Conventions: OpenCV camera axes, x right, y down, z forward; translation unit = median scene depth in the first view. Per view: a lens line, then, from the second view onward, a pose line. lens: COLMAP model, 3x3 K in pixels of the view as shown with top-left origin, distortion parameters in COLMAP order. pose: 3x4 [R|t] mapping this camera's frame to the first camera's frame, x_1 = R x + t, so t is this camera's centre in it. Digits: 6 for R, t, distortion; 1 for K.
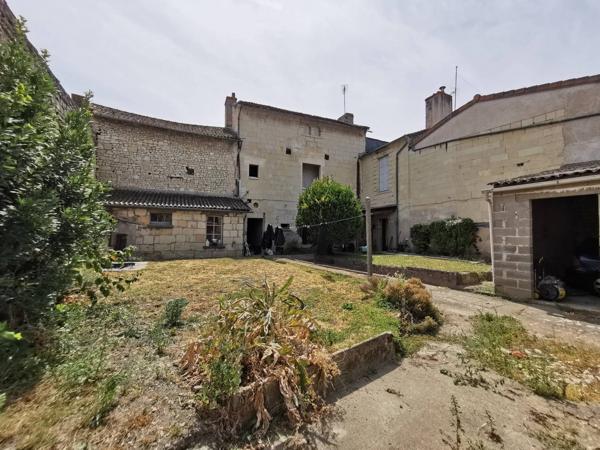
lens RADIAL K [[273.0, 0, 300.0], [0, 273.0, 225.0], [0, 0, 1]] dist [0.000536, 0.001384]
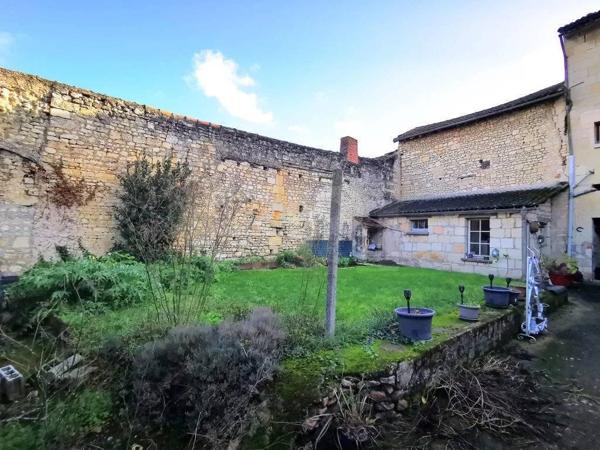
lens RADIAL K [[273.0, 0, 300.0], [0, 273.0, 225.0], [0, 0, 1]] dist [0.000536, 0.001384]
pose [[0.160402, -0.040429, -0.986223, 0.340612], [0.003453, 0.999178, -0.040398, 0.011912], [0.987046, 0.003074, 0.160410, 0.400909]]
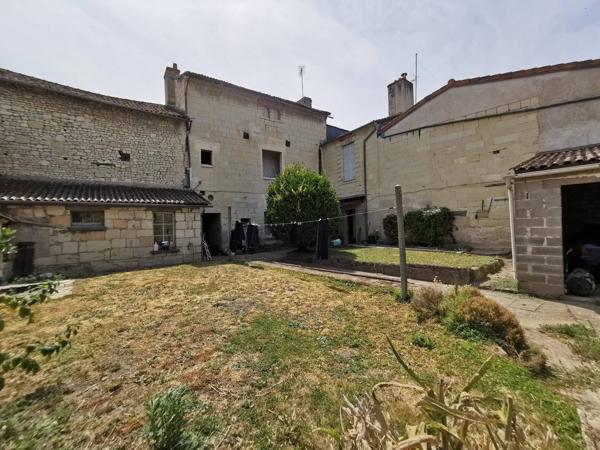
lens RADIAL K [[273.0, 0, 300.0], [0, 273.0, 225.0], [0, 0, 1]] dist [0.000536, 0.001384]
pose [[0.977824, -0.039159, 0.205737, -0.089401], [0.032845, 0.998881, 0.034019, -0.010738], [-0.206839, -0.026508, 0.978016, 0.138400]]
